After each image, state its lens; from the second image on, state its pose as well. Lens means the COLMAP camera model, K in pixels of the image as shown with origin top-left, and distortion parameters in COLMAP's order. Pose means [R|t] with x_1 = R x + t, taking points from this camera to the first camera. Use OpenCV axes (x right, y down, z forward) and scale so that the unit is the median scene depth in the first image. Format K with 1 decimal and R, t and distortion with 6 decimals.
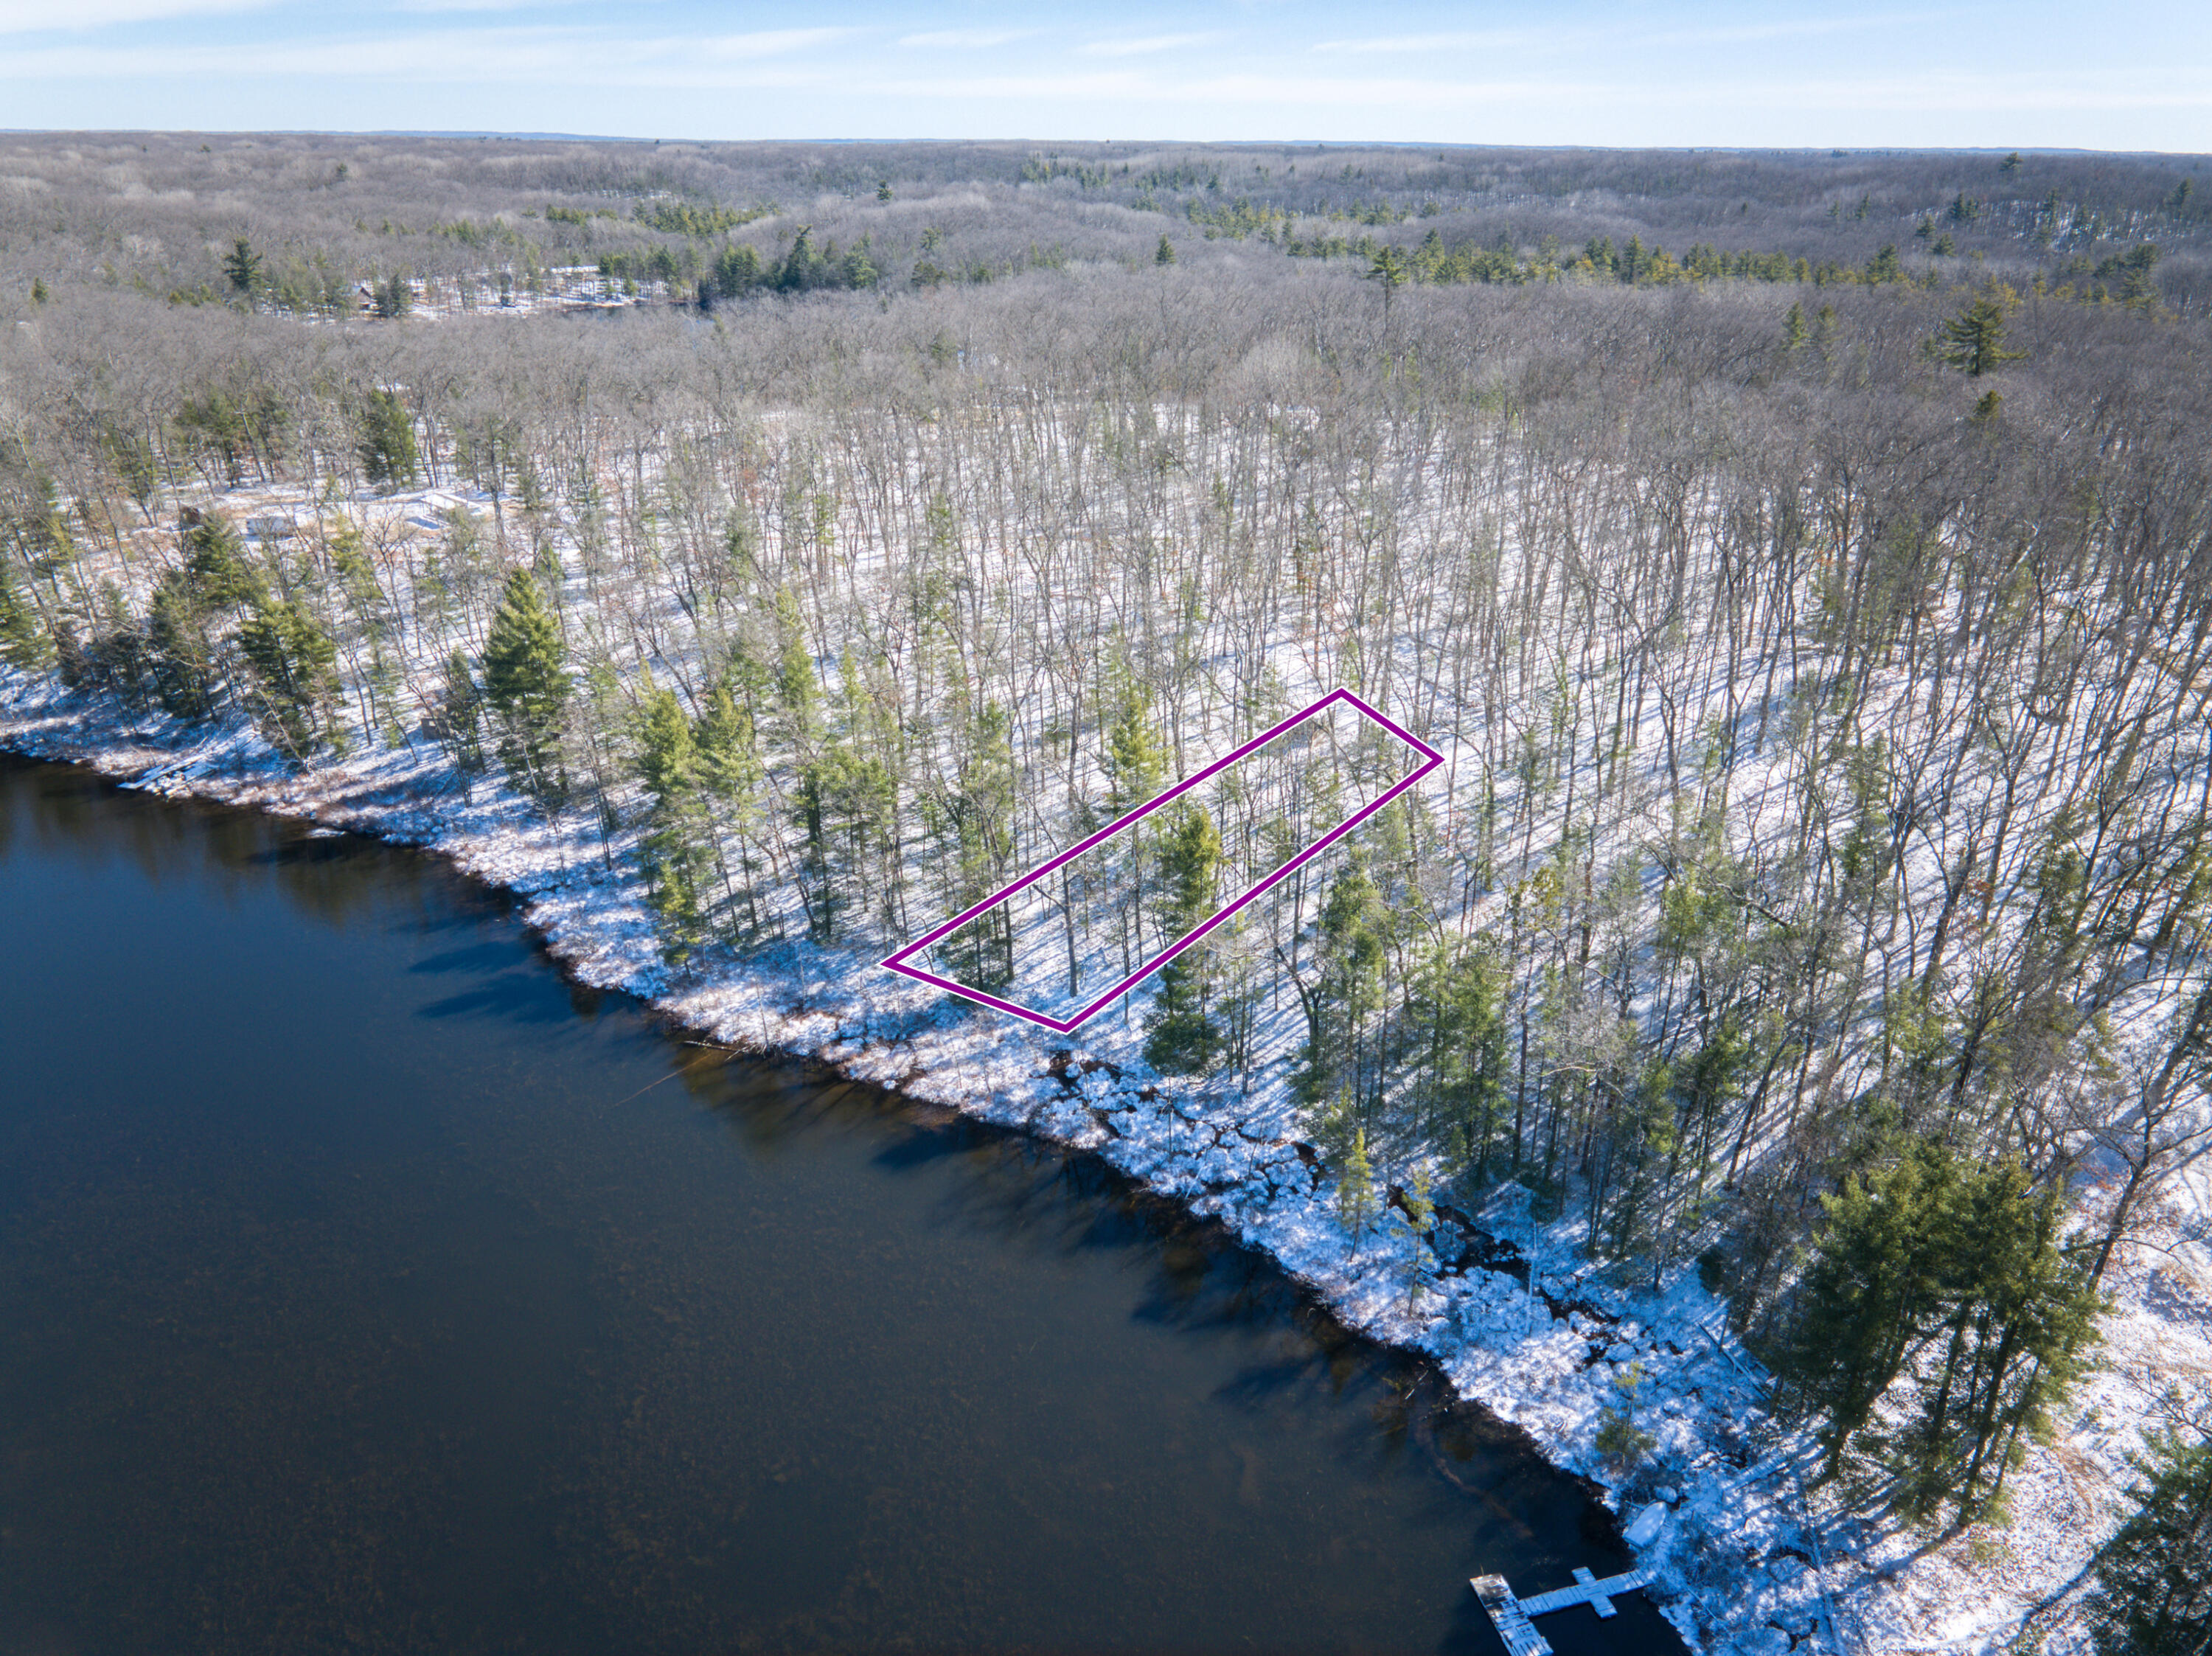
lens RADIAL K [[1671.9, 0, 1106.0], [0, 1671.9, 828.0], [0, 0, 1]] dist [0.007362, -0.002643]
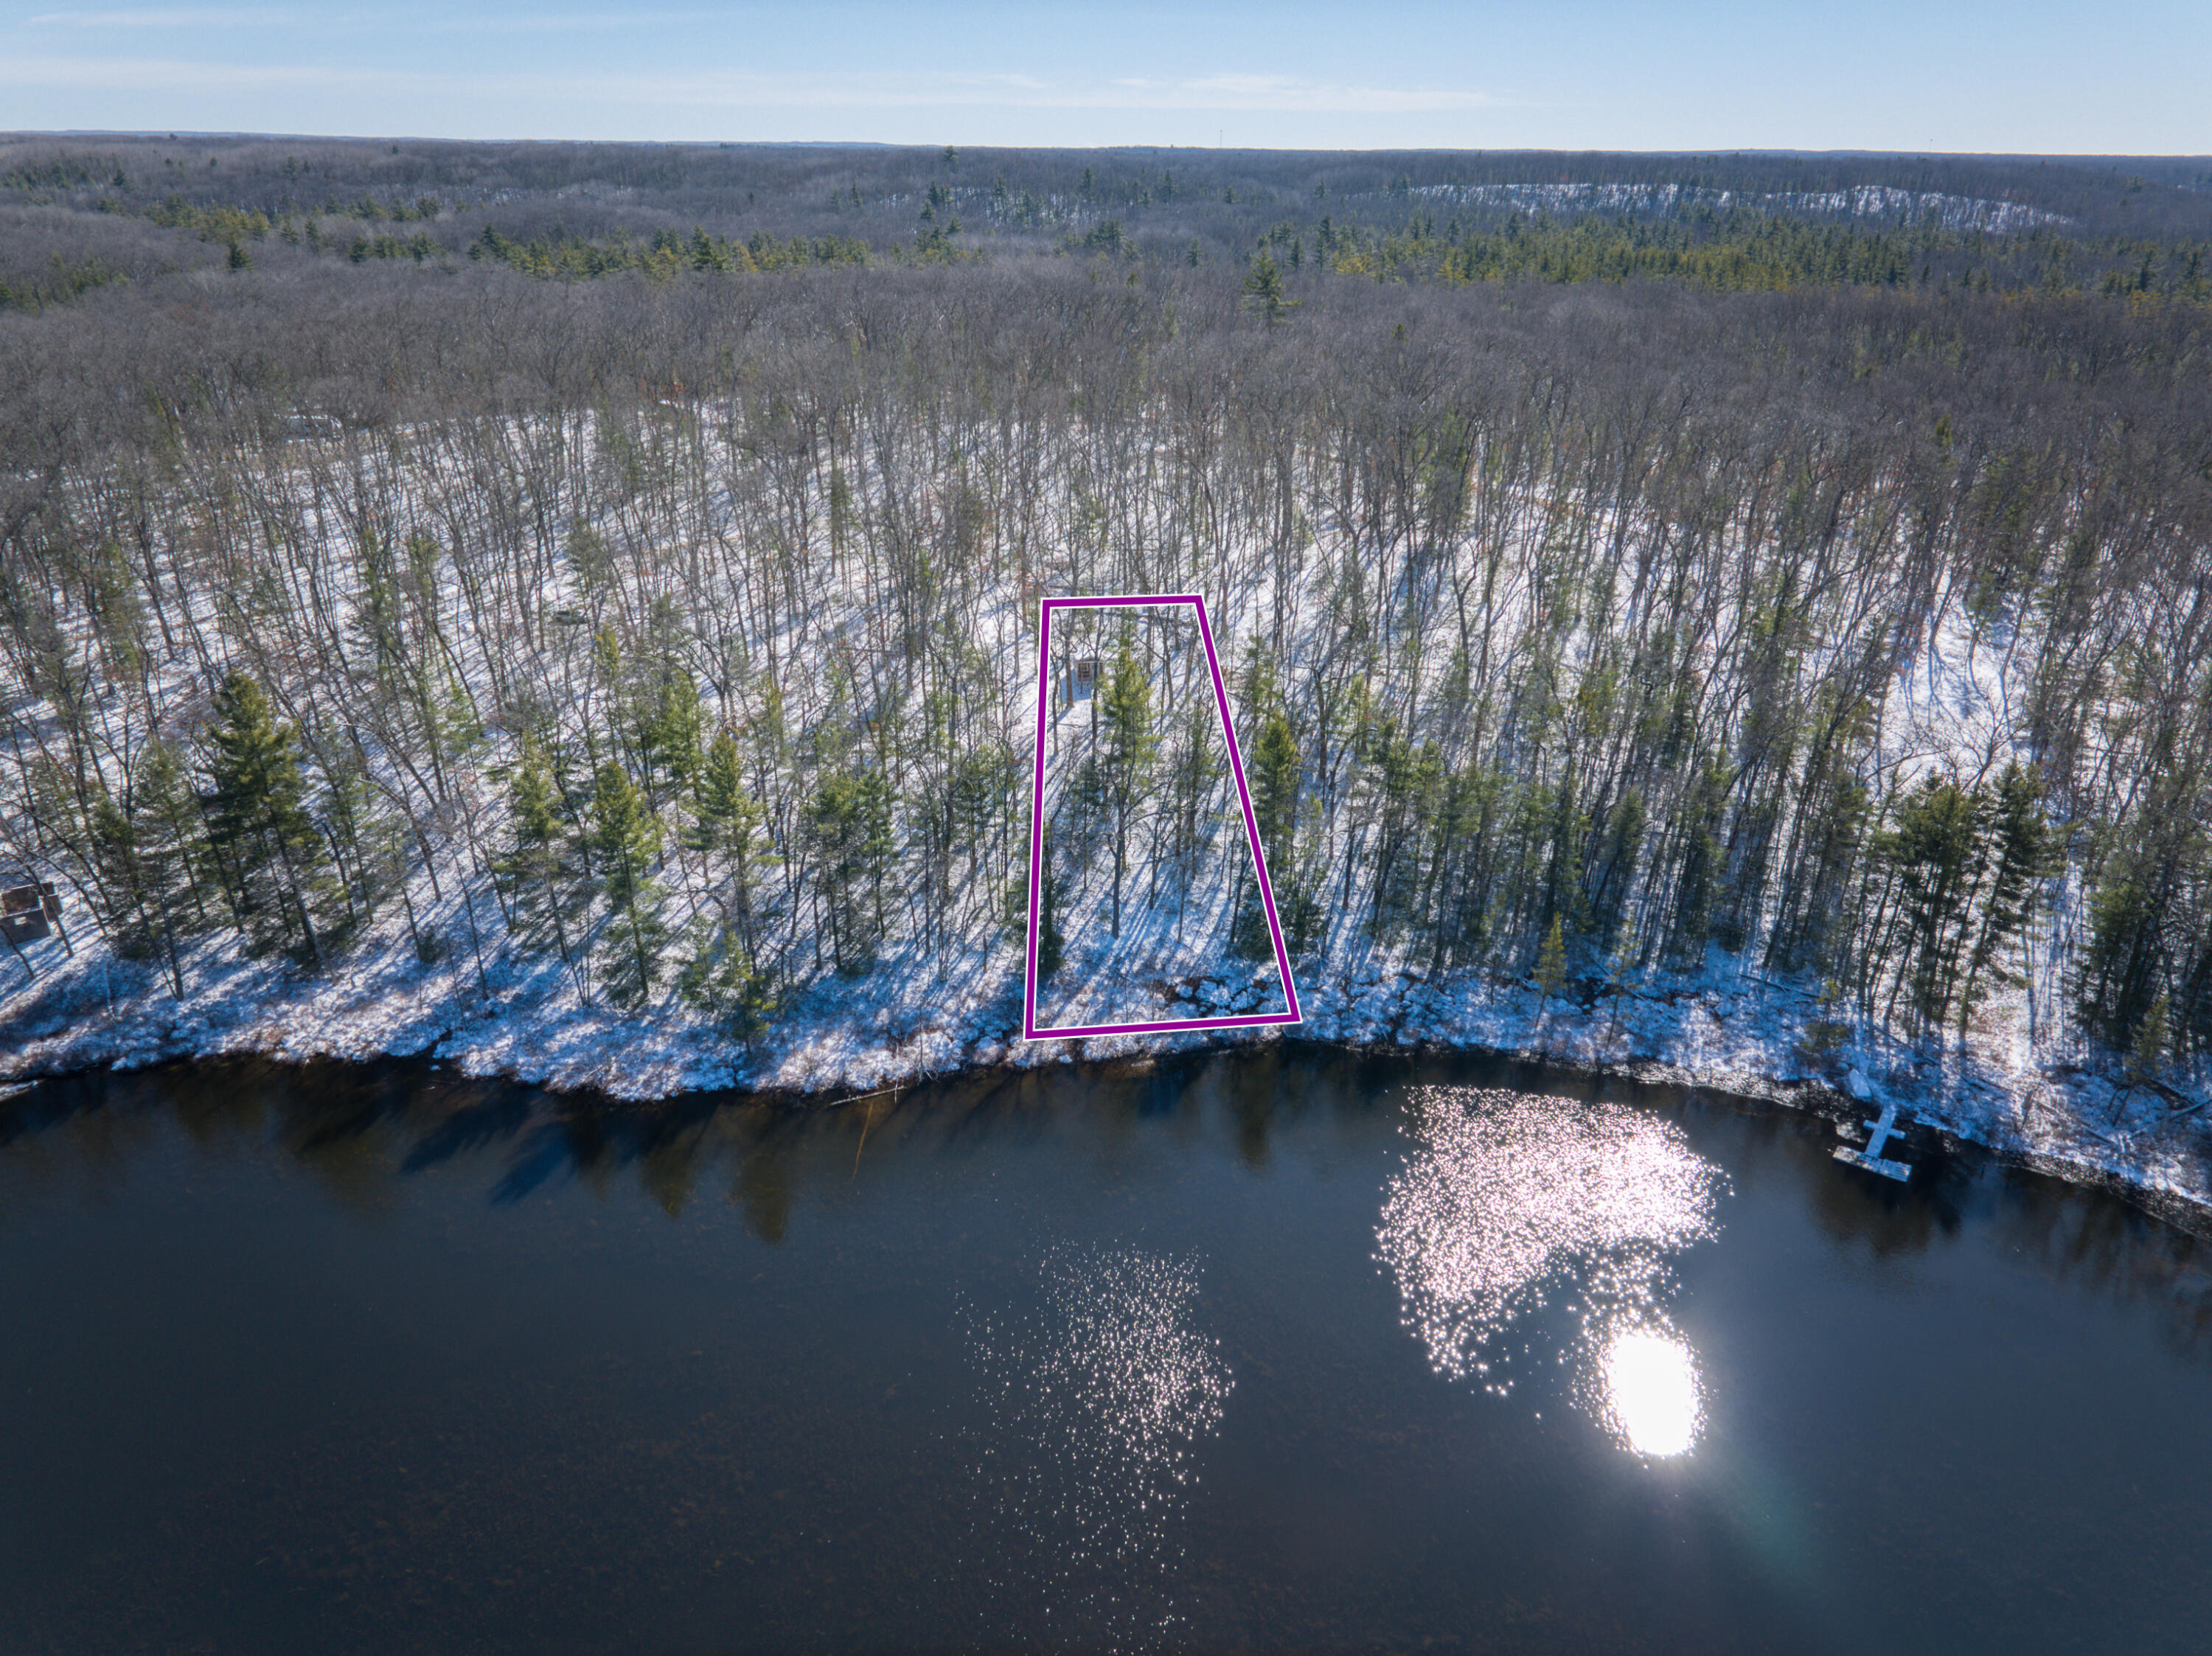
lens RADIAL K [[1671.9, 0, 1106.0], [0, 1671.9, 828.0], [0, 0, 1]] dist [0.007362, -0.002643]
pose [[0.744080, -0.254585, 0.617683, -0.648586], [0.250498, 0.963413, 0.095324, -0.069954], [-0.619352, 0.083800, 0.780629, 0.149021]]
